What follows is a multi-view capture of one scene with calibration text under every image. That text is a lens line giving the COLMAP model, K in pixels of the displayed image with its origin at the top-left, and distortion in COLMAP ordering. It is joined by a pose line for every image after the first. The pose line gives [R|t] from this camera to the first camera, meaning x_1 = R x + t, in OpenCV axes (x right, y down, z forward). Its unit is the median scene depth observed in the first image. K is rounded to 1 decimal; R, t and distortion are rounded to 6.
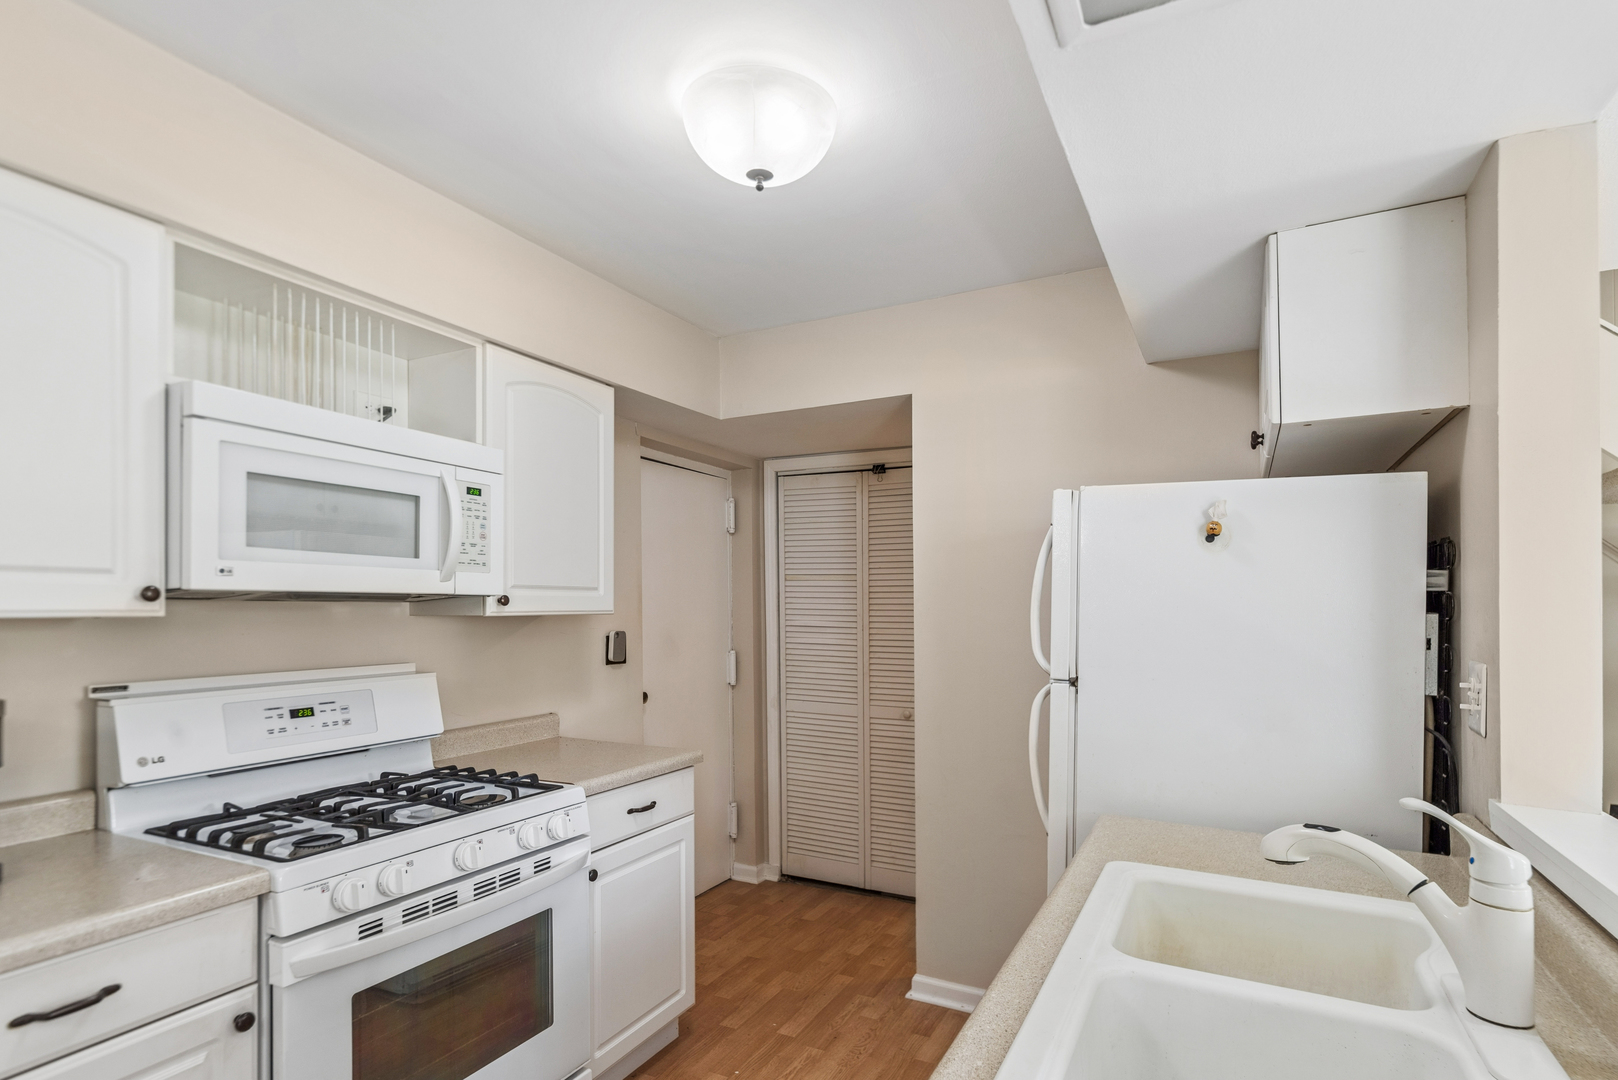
lens RADIAL K [[818.8, 0, 823.6], [0, 818.8, 608.1], [0, 0, 1]] dist [0.001245, 0.003445]
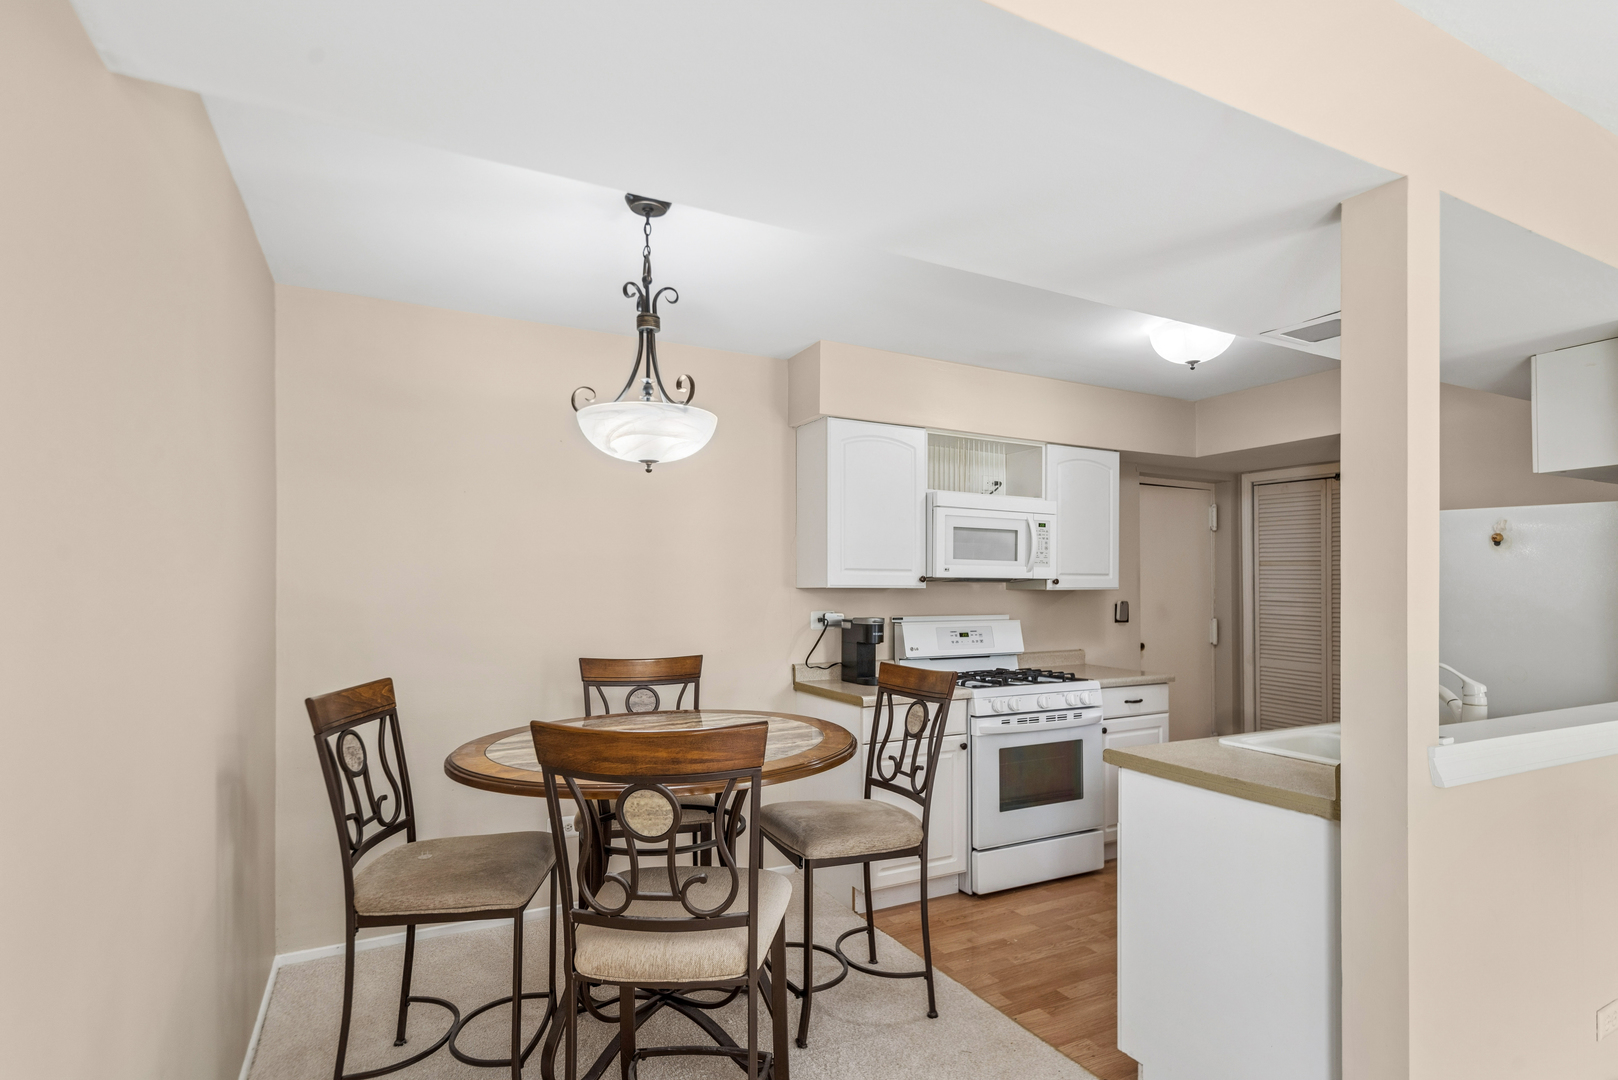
lens RADIAL K [[818.8, 0, 809.5], [0, 818.8, 583.8], [0, 0, 1]] dist [0.001245, 0.003445]
pose [[0.808427, 0.001721, -0.588593, 0.269364], [-0.004606, 0.999984, -0.003403, 0.005198], [0.588578, 0.005462, 0.808422, -0.892903]]
